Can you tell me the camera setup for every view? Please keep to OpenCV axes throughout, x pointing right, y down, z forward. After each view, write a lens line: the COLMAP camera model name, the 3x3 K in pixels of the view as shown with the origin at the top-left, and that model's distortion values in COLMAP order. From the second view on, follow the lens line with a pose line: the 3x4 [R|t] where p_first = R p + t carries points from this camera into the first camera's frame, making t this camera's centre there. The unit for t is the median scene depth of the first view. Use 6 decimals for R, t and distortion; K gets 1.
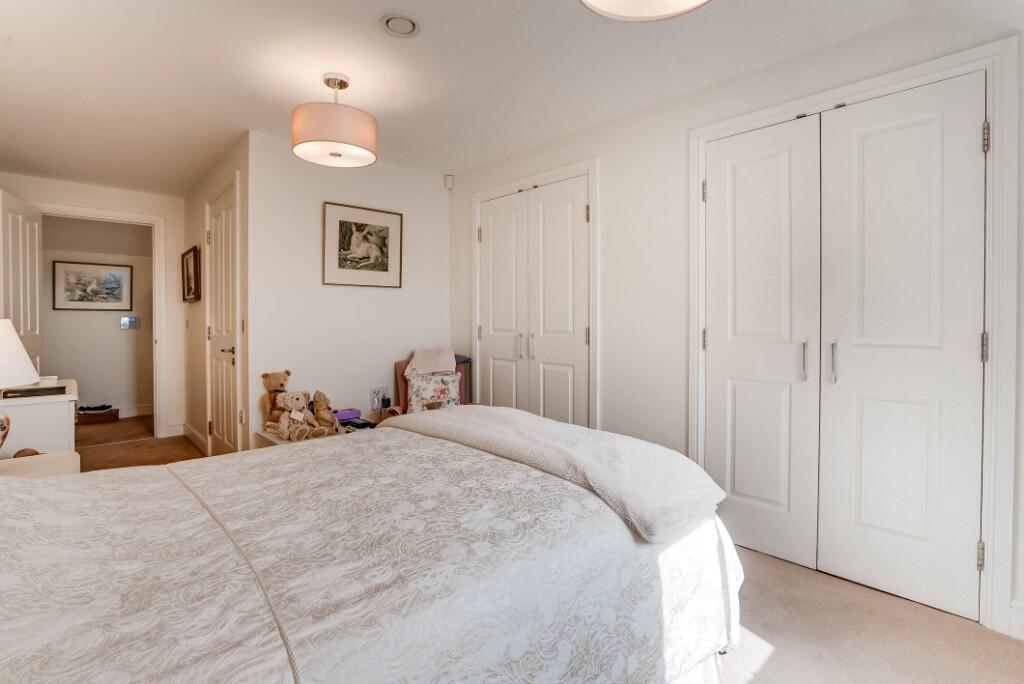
lens RADIAL K [[487.2, 0, 510.7], [0, 487.2, 320.9], [0, 0, 1]] dist [-0.001412, -0.000102]
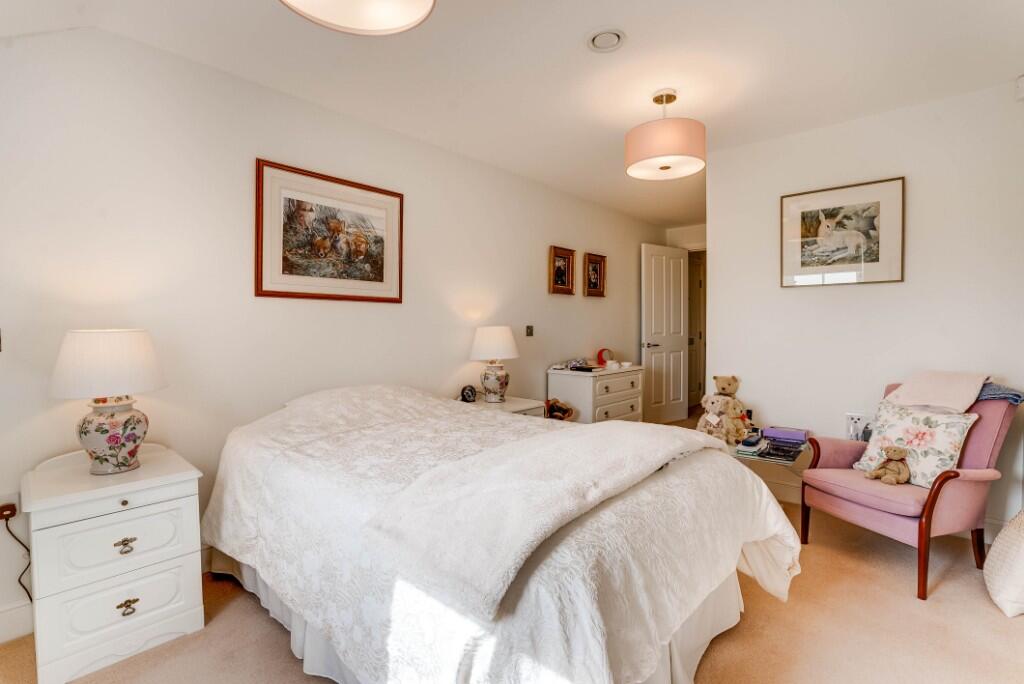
lens RADIAL K [[484.0, 0, 516.2], [0, 484.0, 343.6], [0, 0, 1]] dist [-0.049080, 0.019301]
pose [[0.104620, 0.036482, -0.993843, 0.430981], [-0.001683, 0.999332, 0.036506, -0.001841], [0.994511, -0.002146, 0.104612, 0.389549]]
